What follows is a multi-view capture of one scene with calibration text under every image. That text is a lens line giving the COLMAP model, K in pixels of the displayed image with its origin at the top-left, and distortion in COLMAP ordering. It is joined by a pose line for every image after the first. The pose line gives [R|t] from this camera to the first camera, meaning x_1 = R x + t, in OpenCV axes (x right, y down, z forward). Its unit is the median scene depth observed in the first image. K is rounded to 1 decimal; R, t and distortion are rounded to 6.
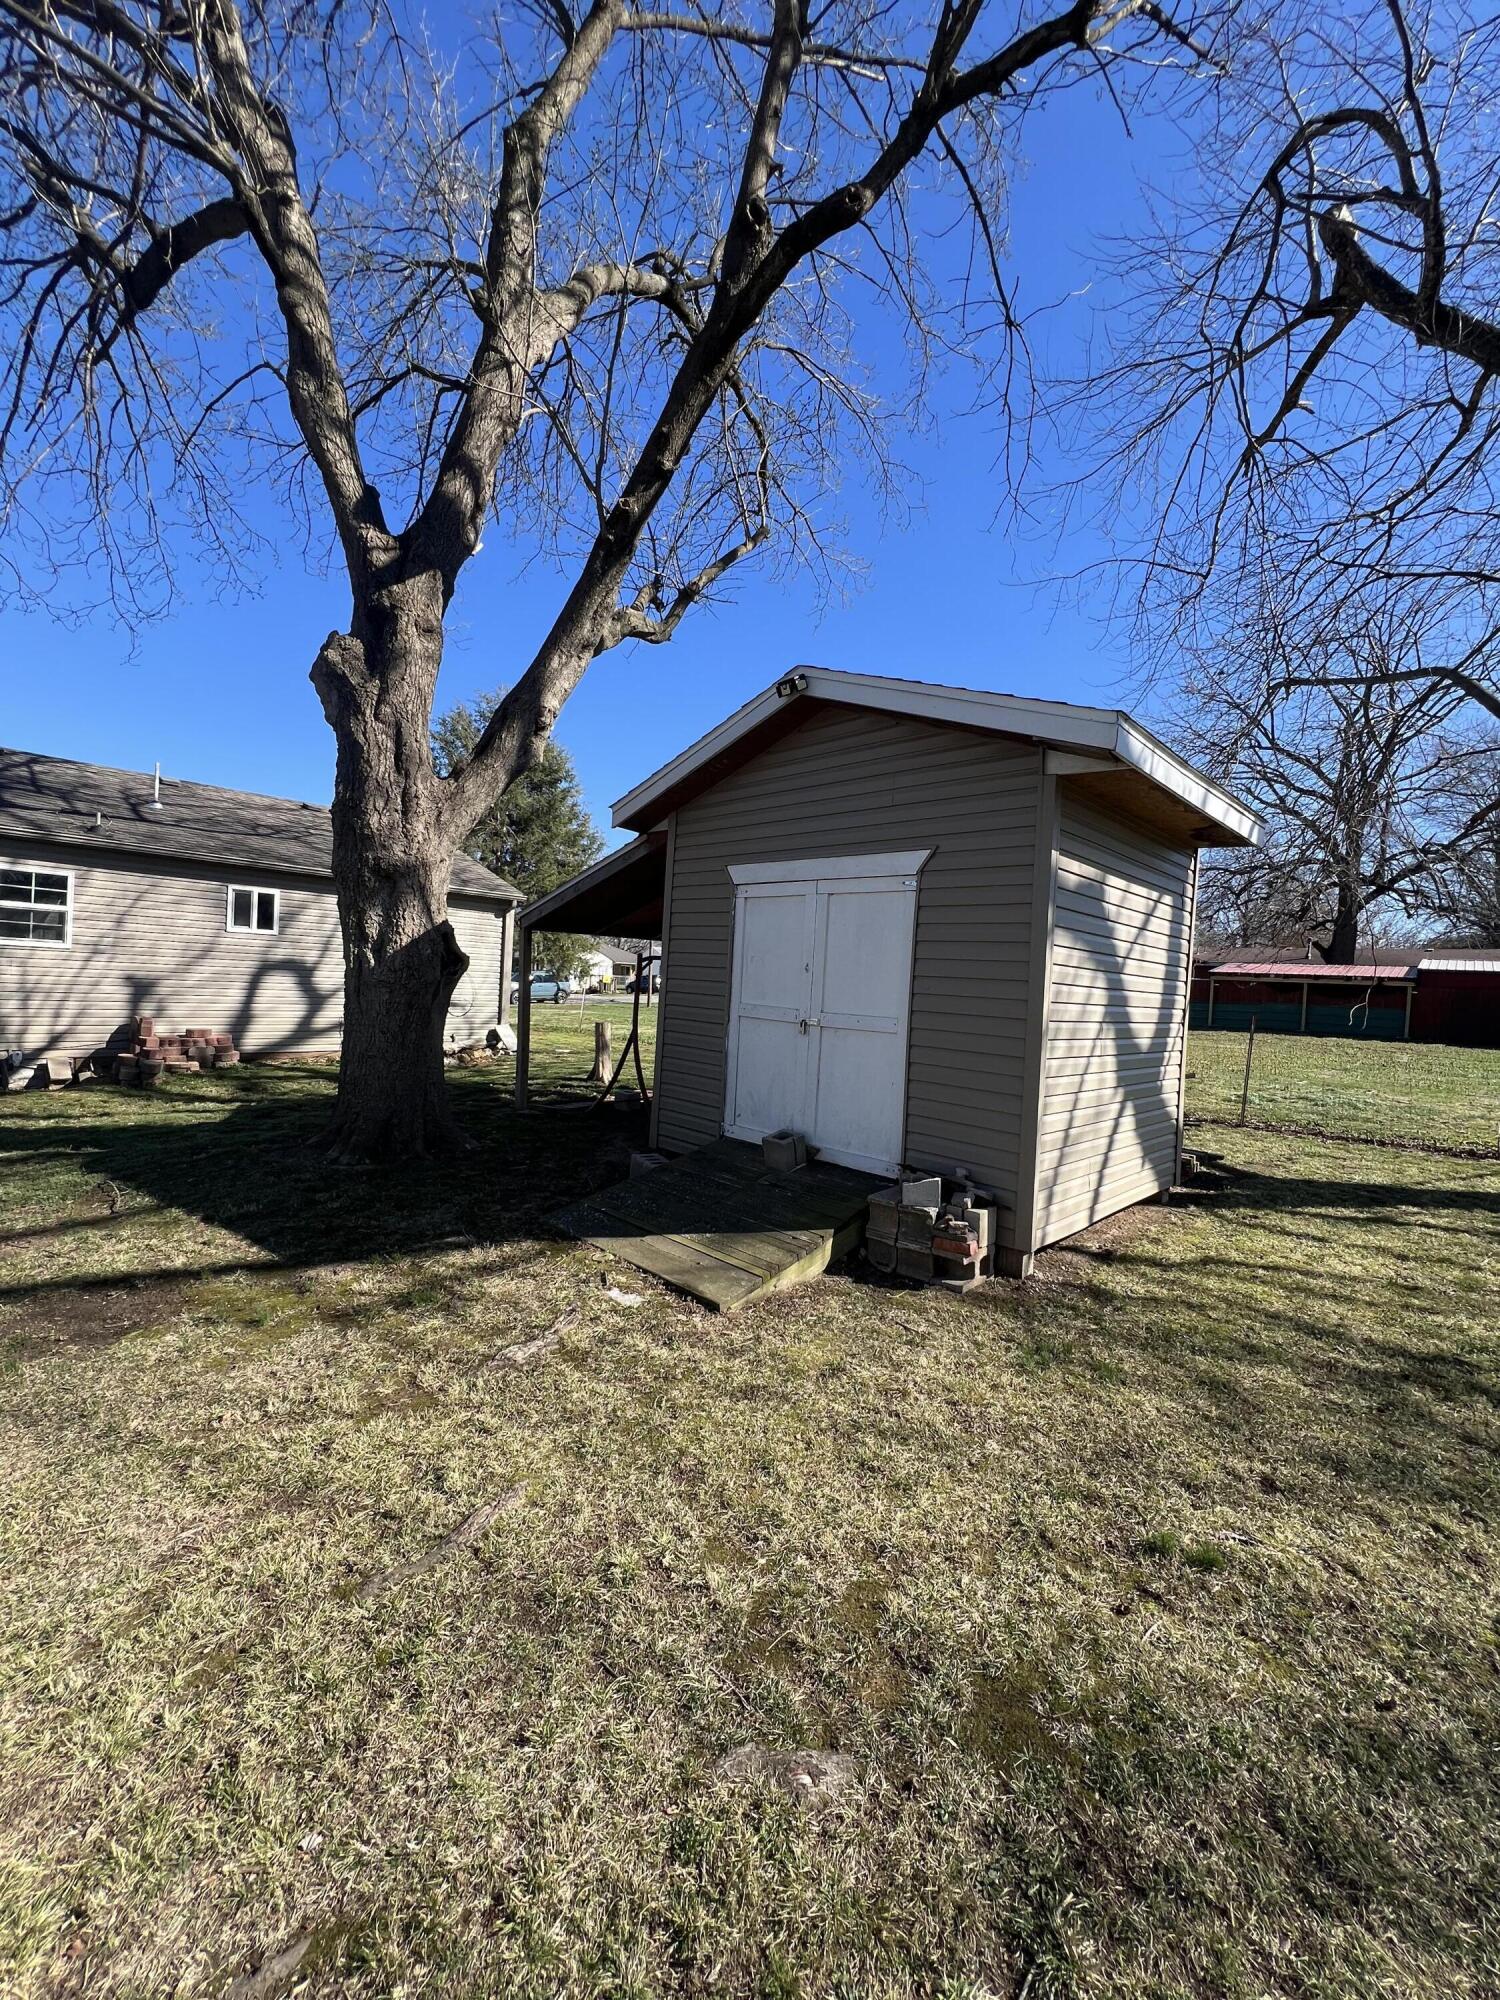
lens RADIAL K [[802.9, 0, 754.9], [0, 802.9, 994.0], [0, 0, 1]] dist [0.002759, -0.000576]
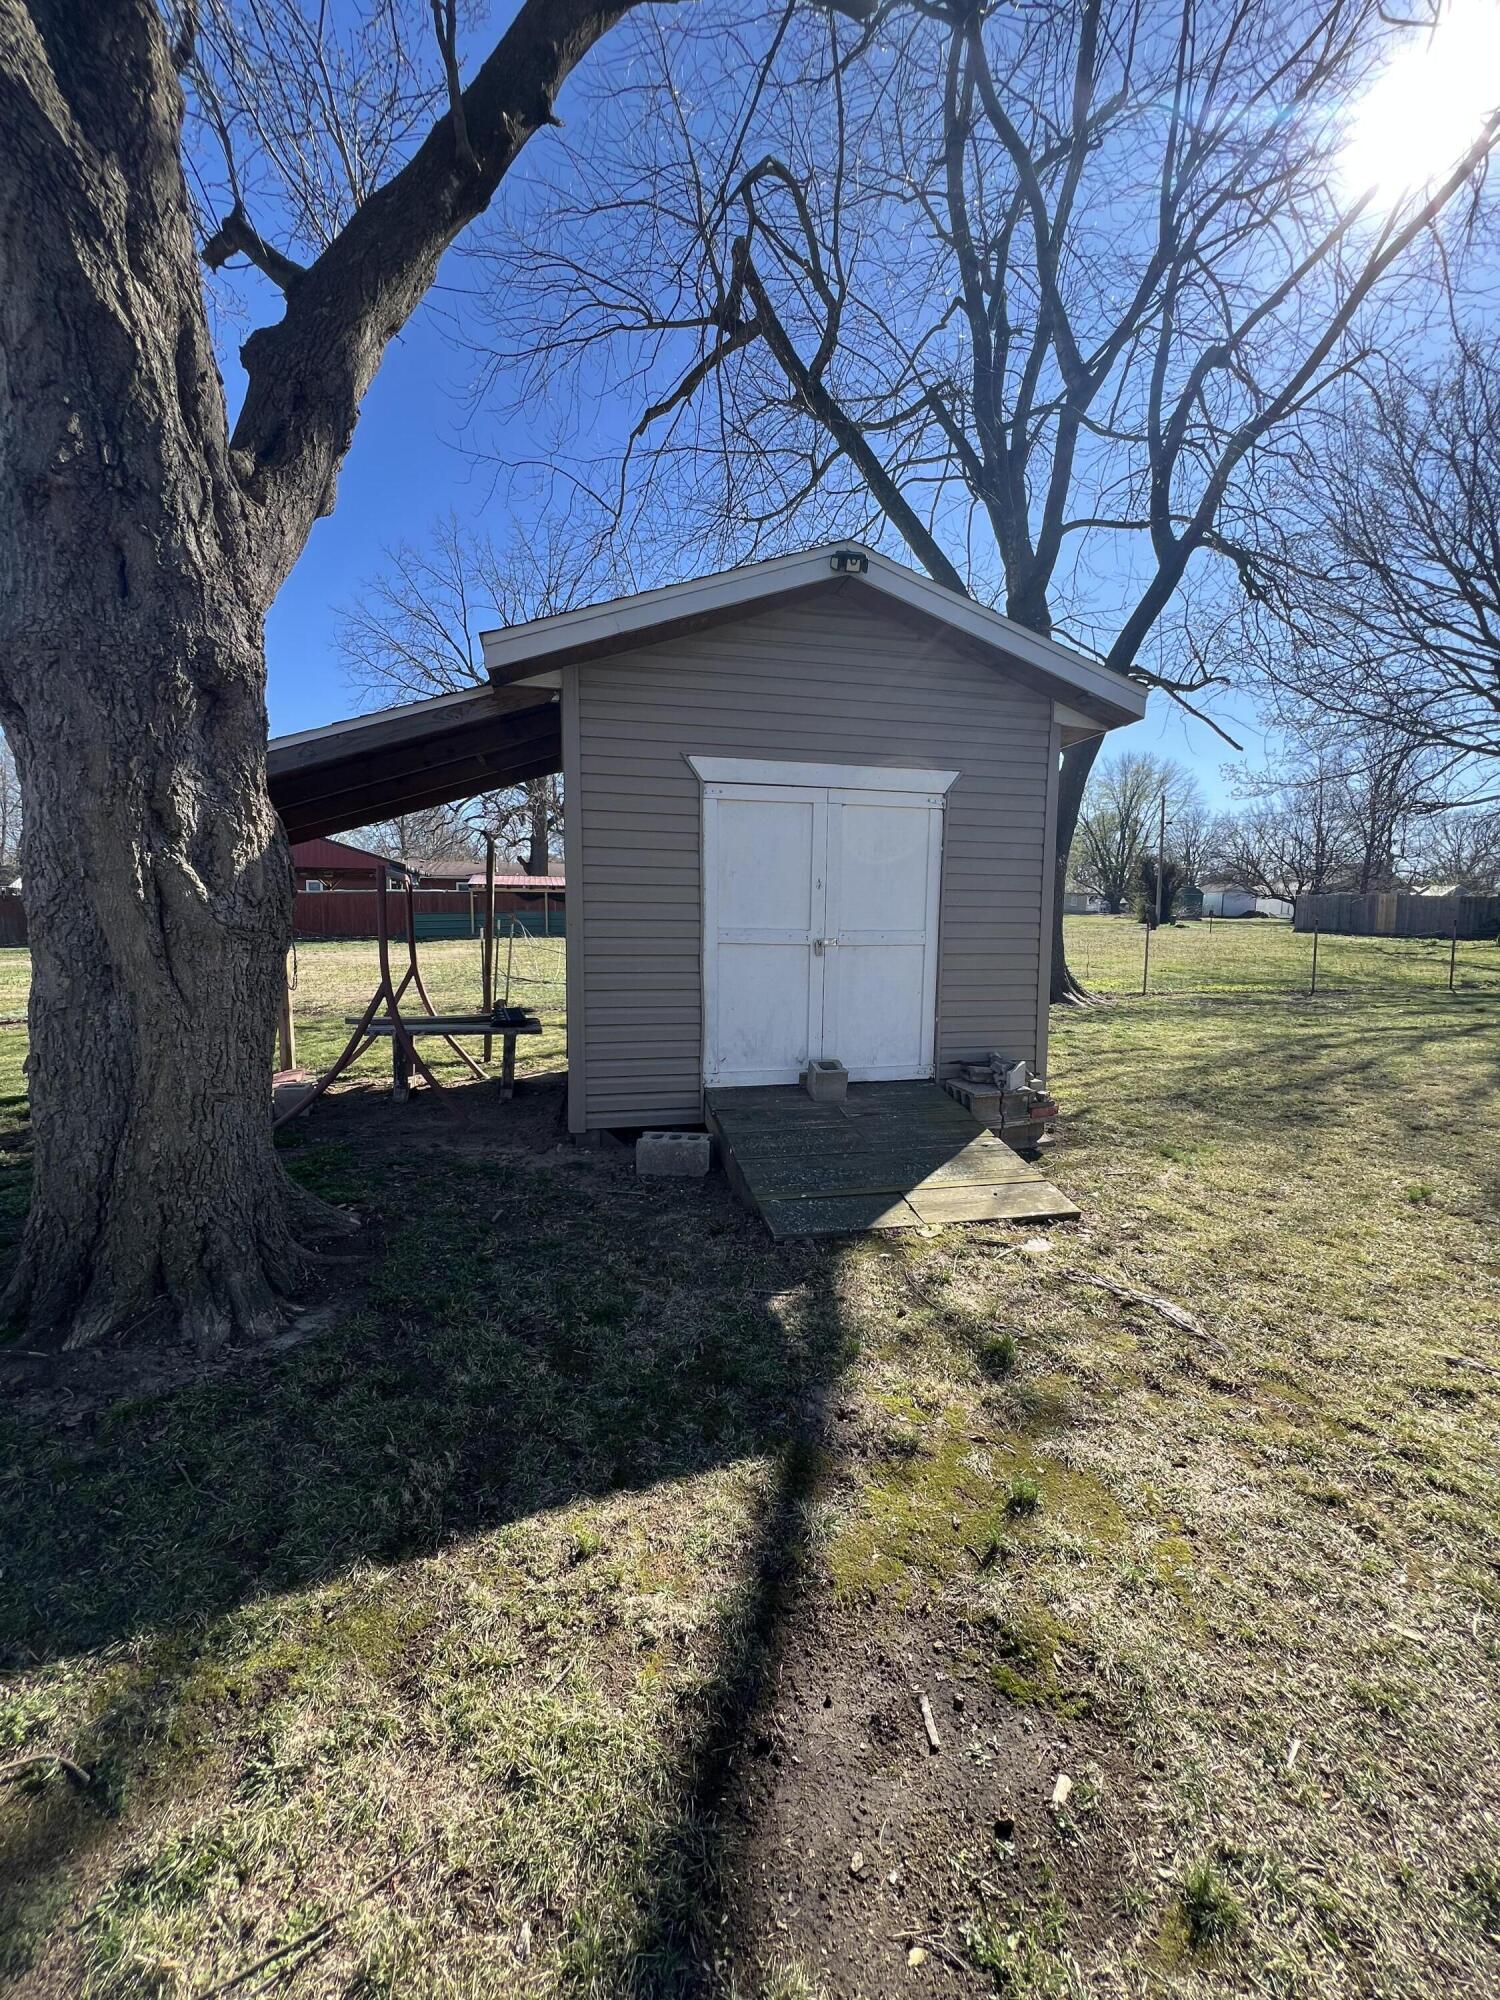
lens RADIAL K [[802.9, 0, 743.5], [0, 802.9, 993.4], [0, 0, 1]] dist [0.002759, -0.000576]
pose [[0.532317, -0.128346, 0.836759, -0.727916], [0.038137, 0.991072, 0.127754, -0.027250], [-0.845686, -0.036094, 0.532459, 0.542646]]
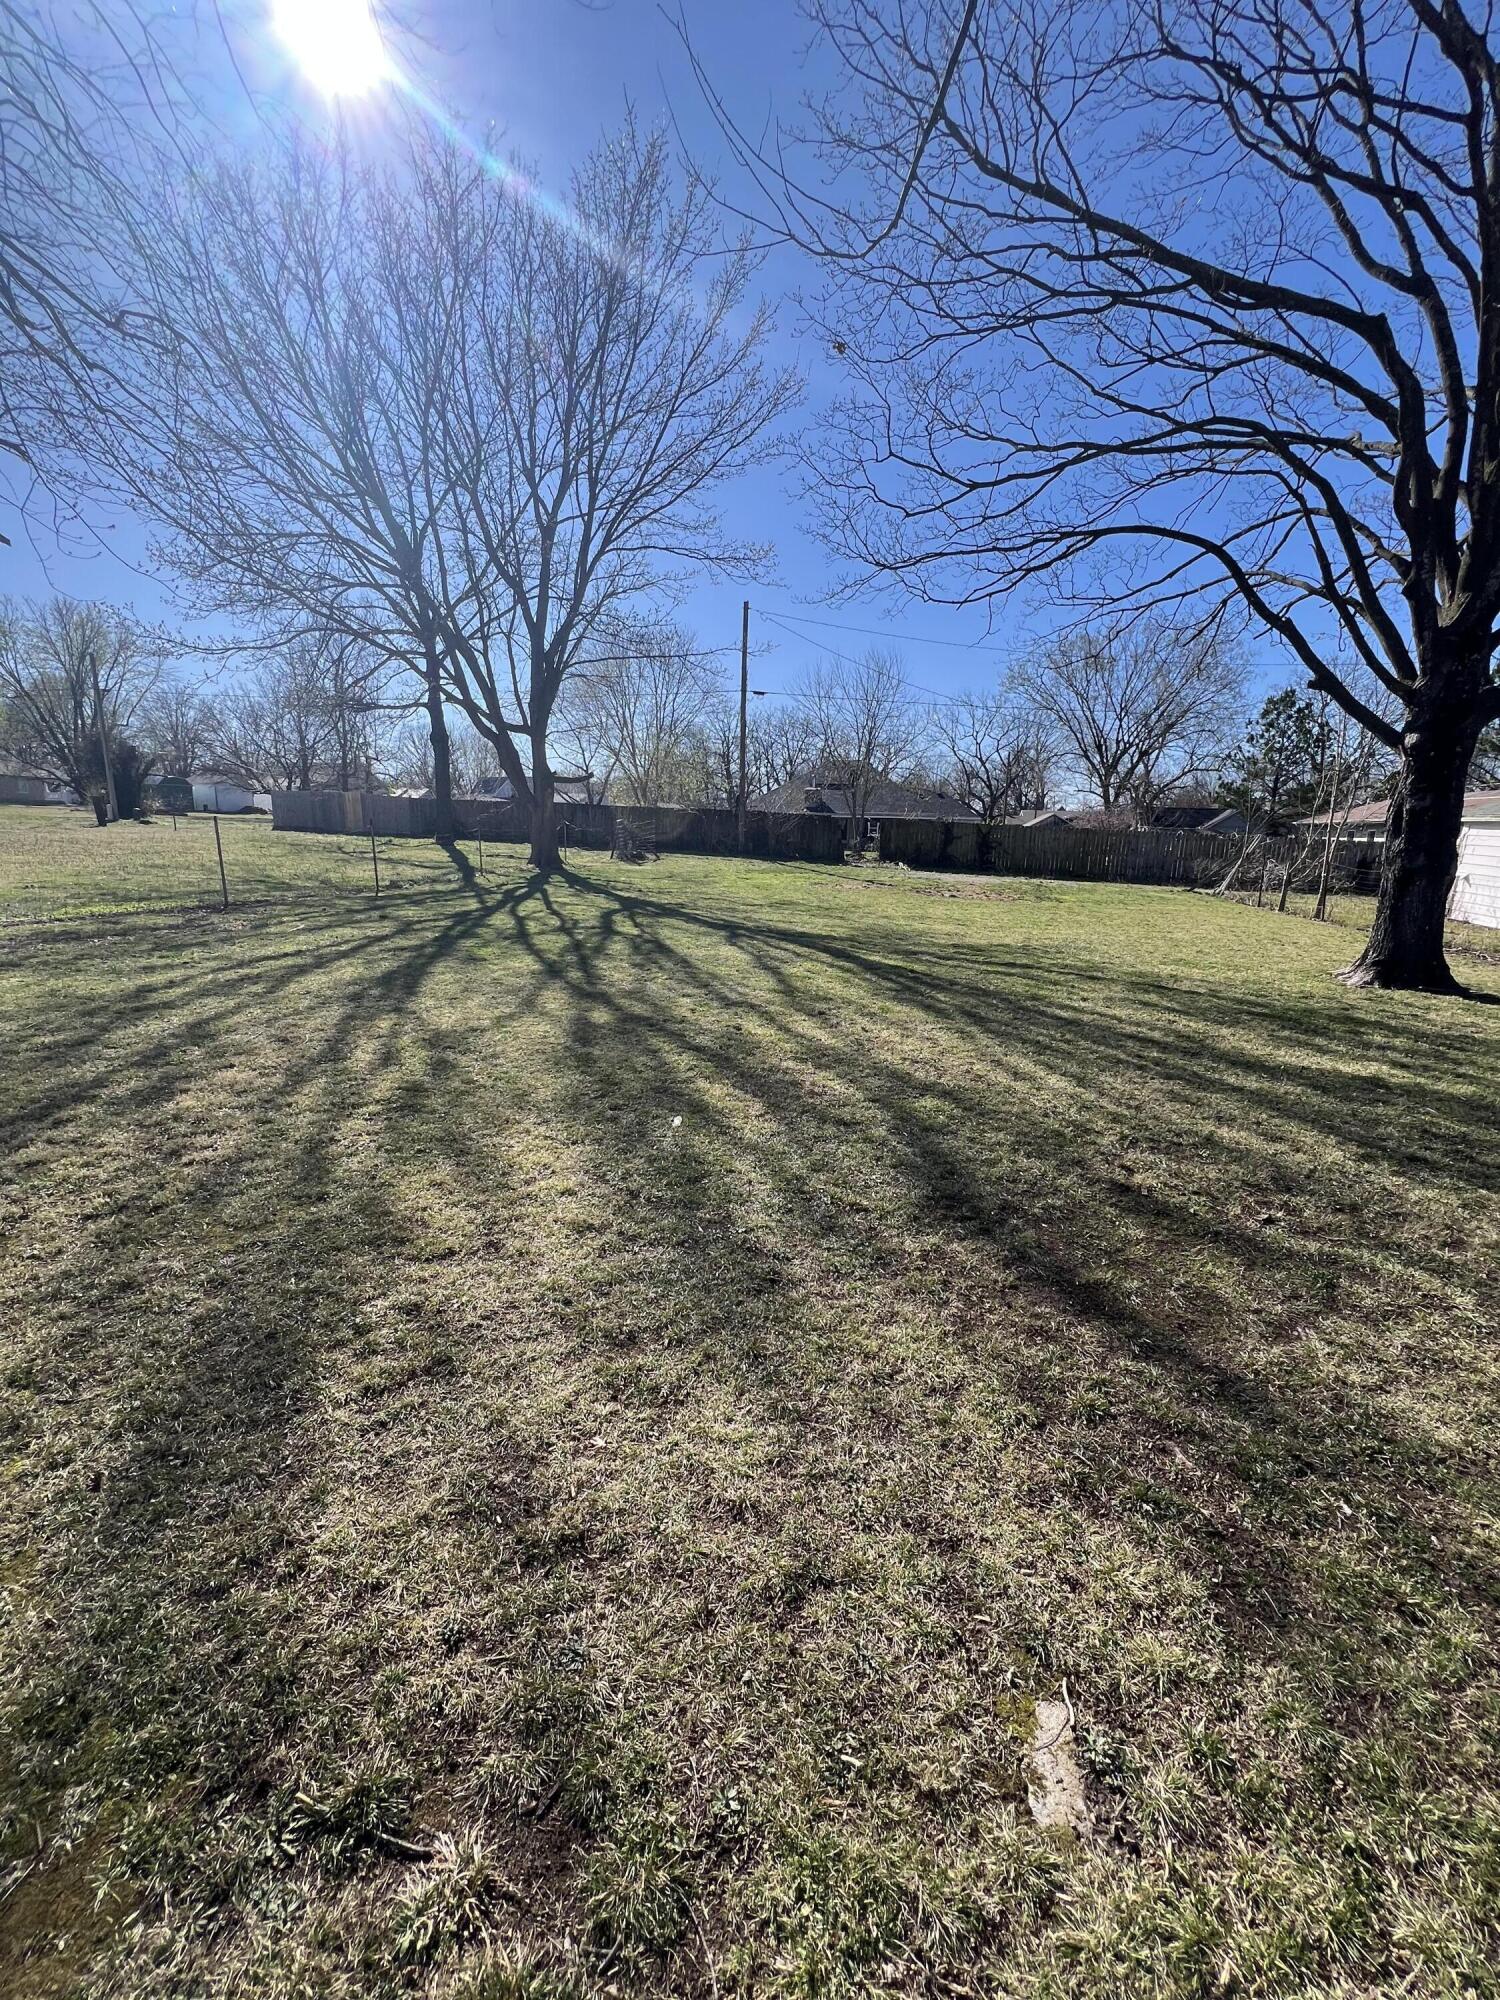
lens RADIAL K [[802.9, 0, 752.2], [0, 802.9, 1000.5], [0, 0, 1]] dist [0.002759, -0.000576]
pose [[-0.503376, -0.242555, 0.829324, -0.581915], [-0.031894, 0.964353, 0.262689, -0.018608], [-0.863478, 0.105781, -0.493169, 0.476798]]
